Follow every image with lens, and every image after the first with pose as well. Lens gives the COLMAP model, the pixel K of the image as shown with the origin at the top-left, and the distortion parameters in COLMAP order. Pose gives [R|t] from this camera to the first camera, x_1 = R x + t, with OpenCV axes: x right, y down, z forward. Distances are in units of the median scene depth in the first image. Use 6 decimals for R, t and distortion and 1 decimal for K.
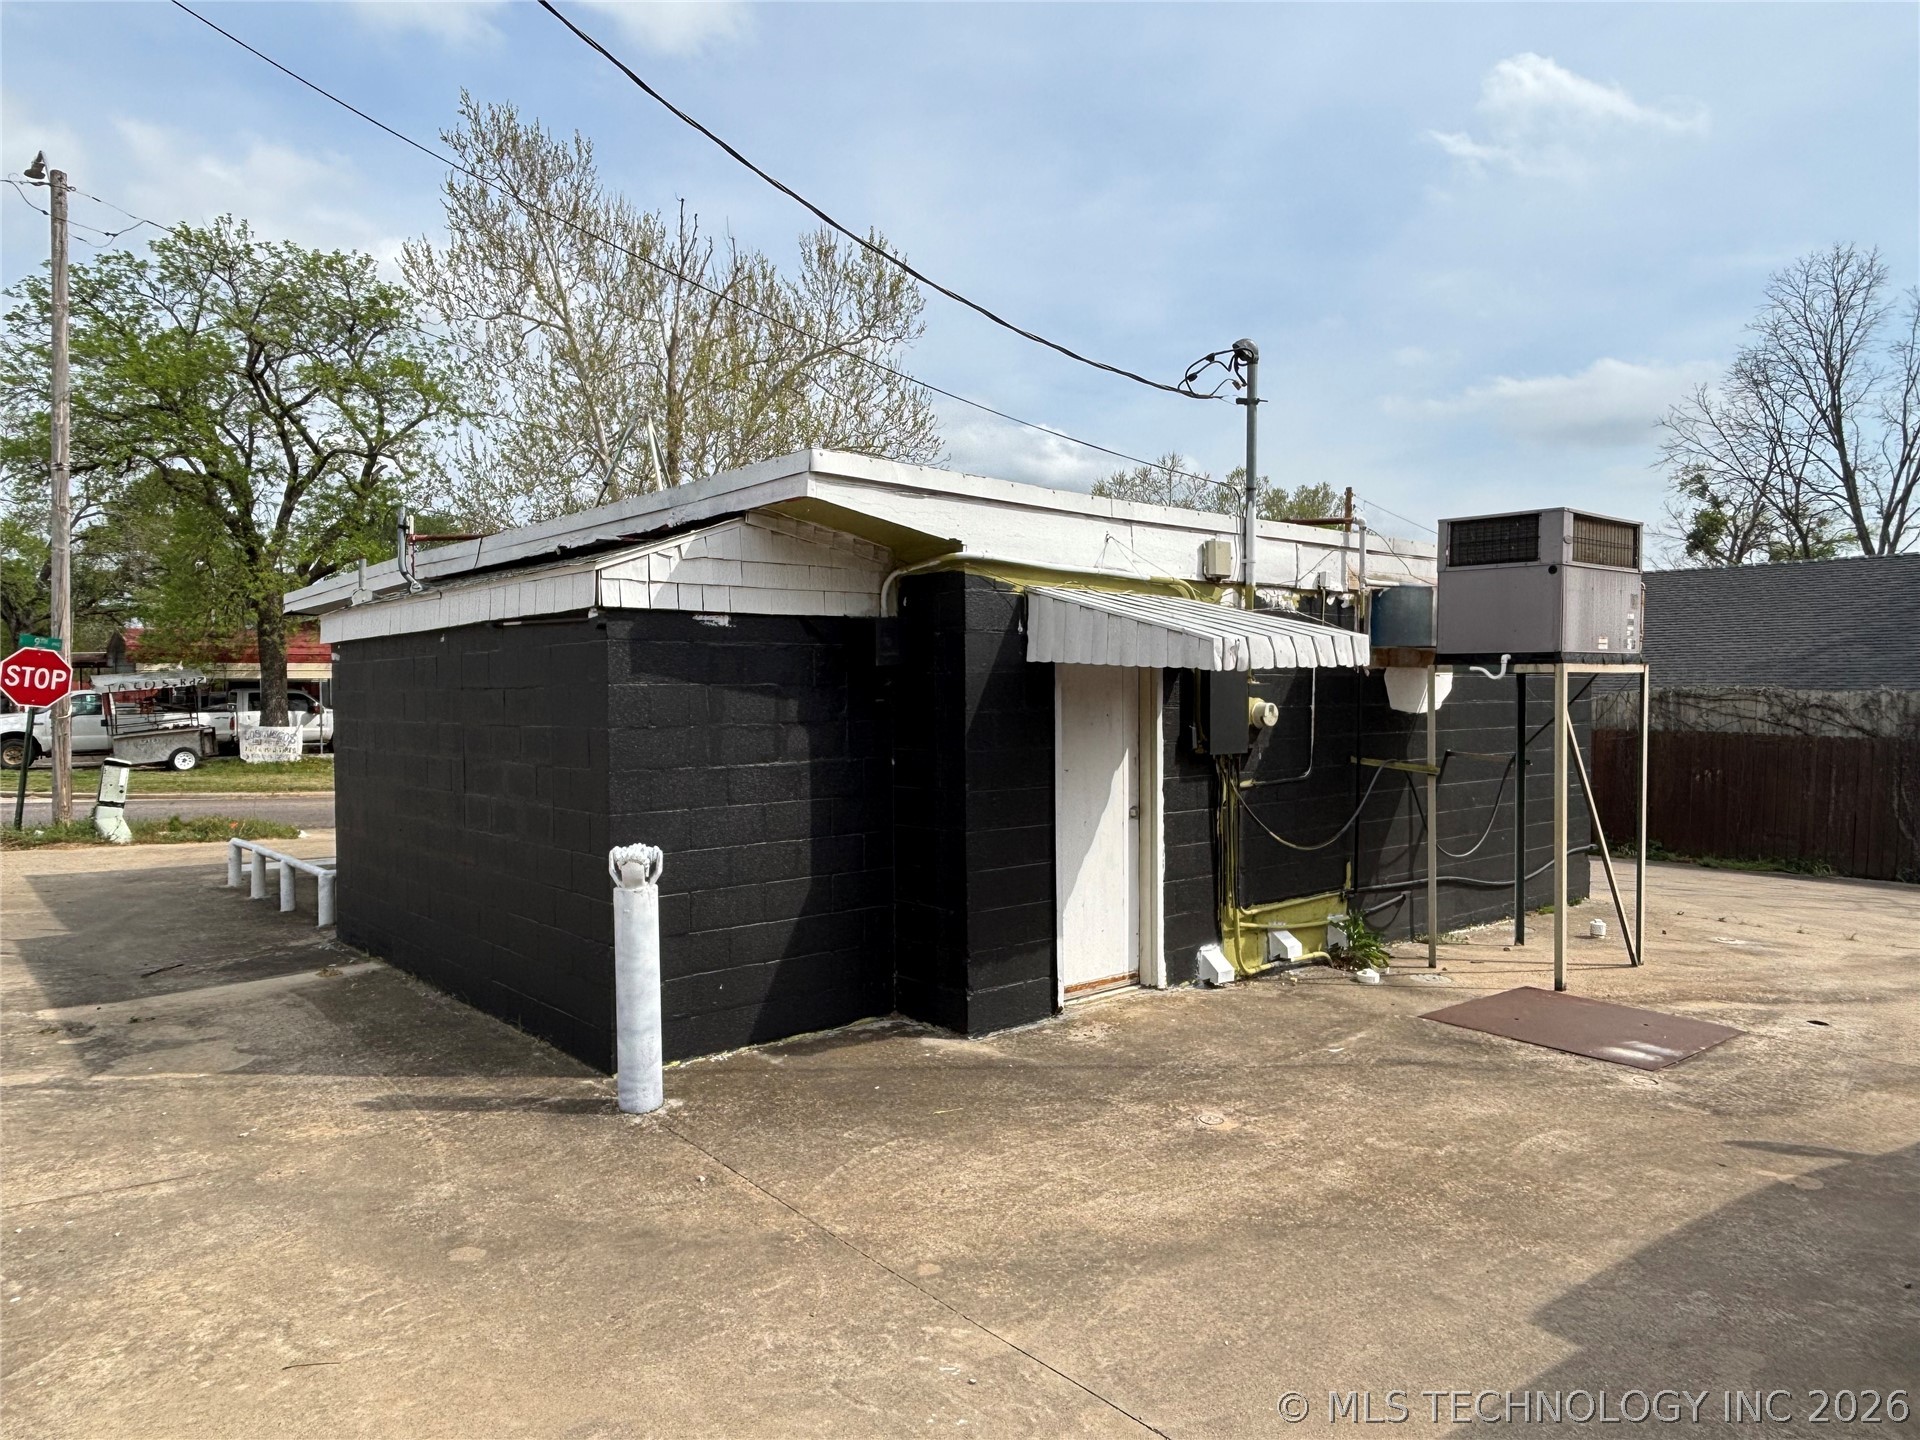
lens RADIAL K [[1236.7, 0, 948.4], [0, 1236.7, 723.5], [0, 0, 1]] dist [0.030701, -0.043569]
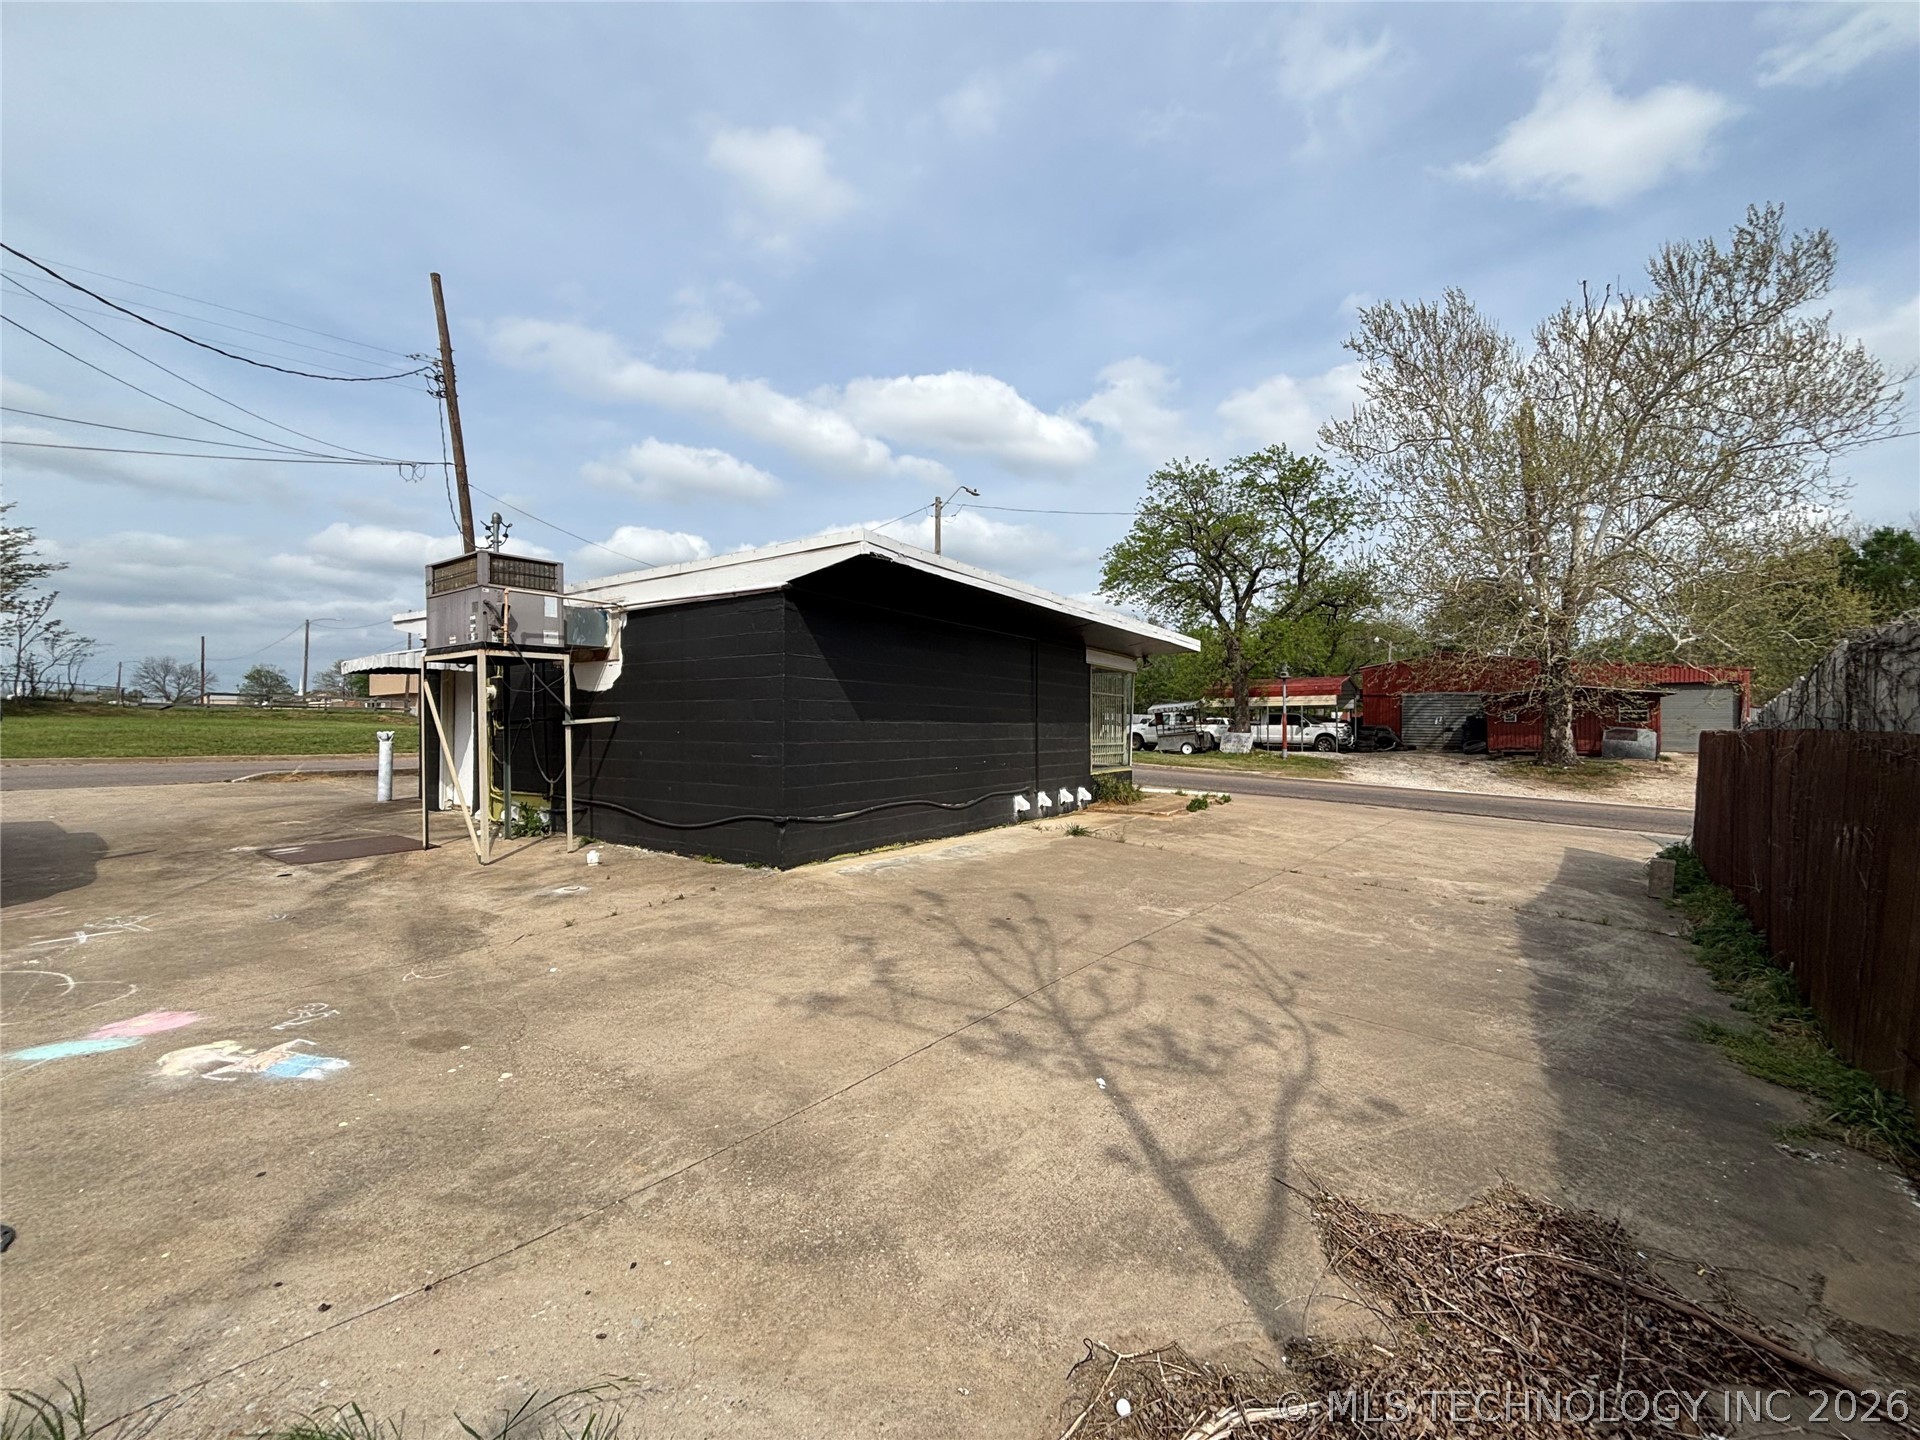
lens RADIAL K [[772.9, 0, 955.3], [0, 772.9, 719.0], [0, 0, 1]] dist [0.003895, -0.000630]
pose [[0.273945, -0.003621, -0.961739, 0.805915], [-0.027502, 0.999554, -0.011597, 0.014045], [0.961352, 0.029627, 0.273723, 0.664220]]
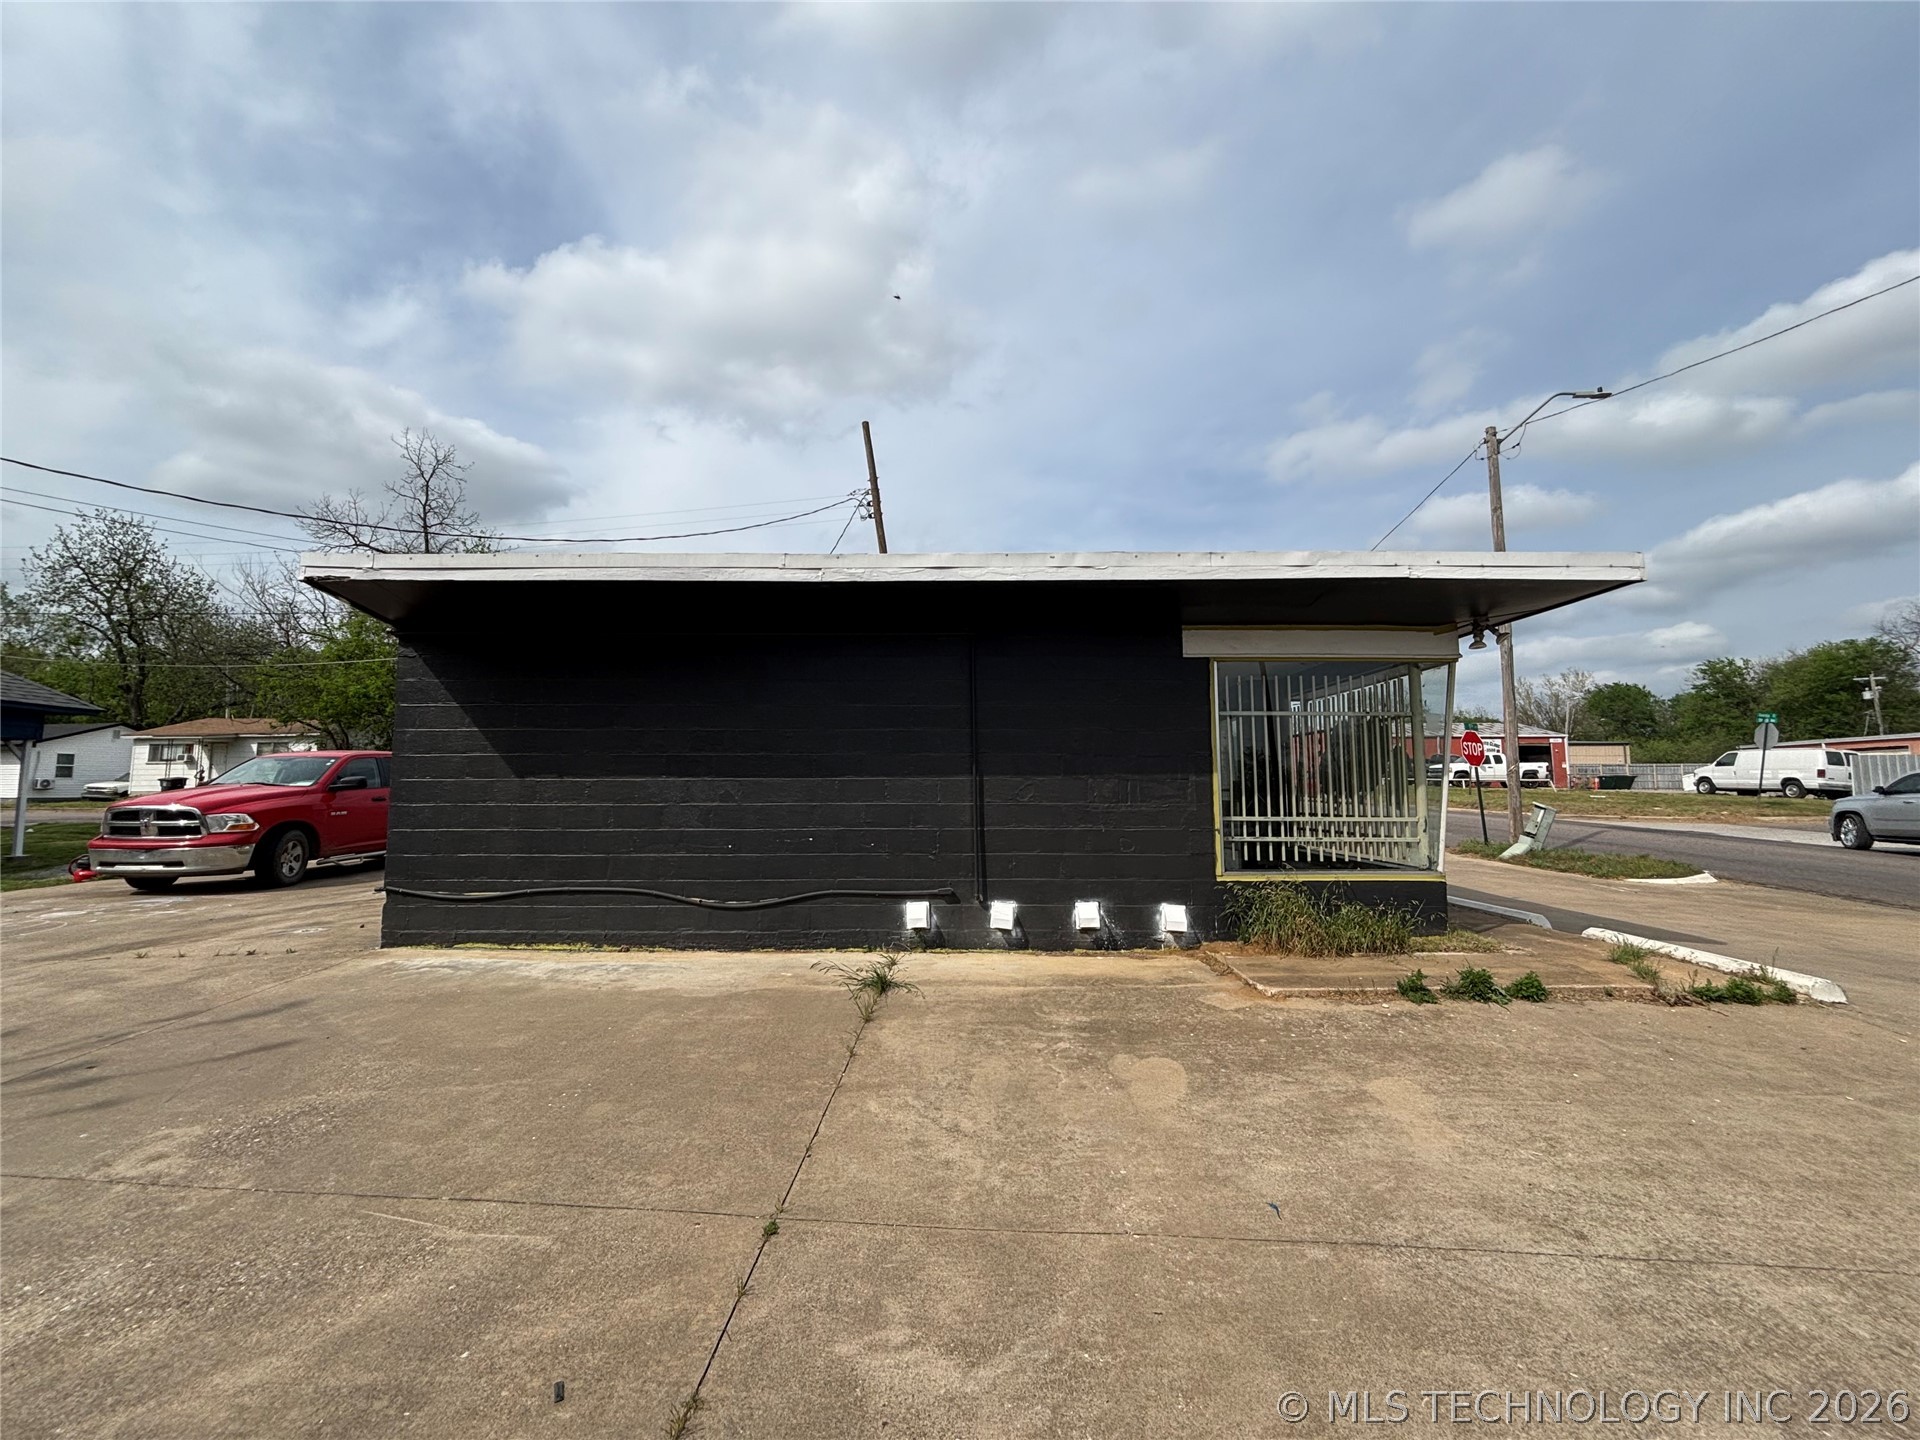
lens RADIAL K [[763.3, 0, 960.0], [0, 763.3, 720.0], [0, 0, 1]] dist [0.040574, -0.041954]
pose [[-0.645930, -0.061599, -0.760907, 0.470580], [-0.011266, 0.997400, -0.071180, 0.006991], [0.763314, -0.037405, -0.644944, 1.163886]]
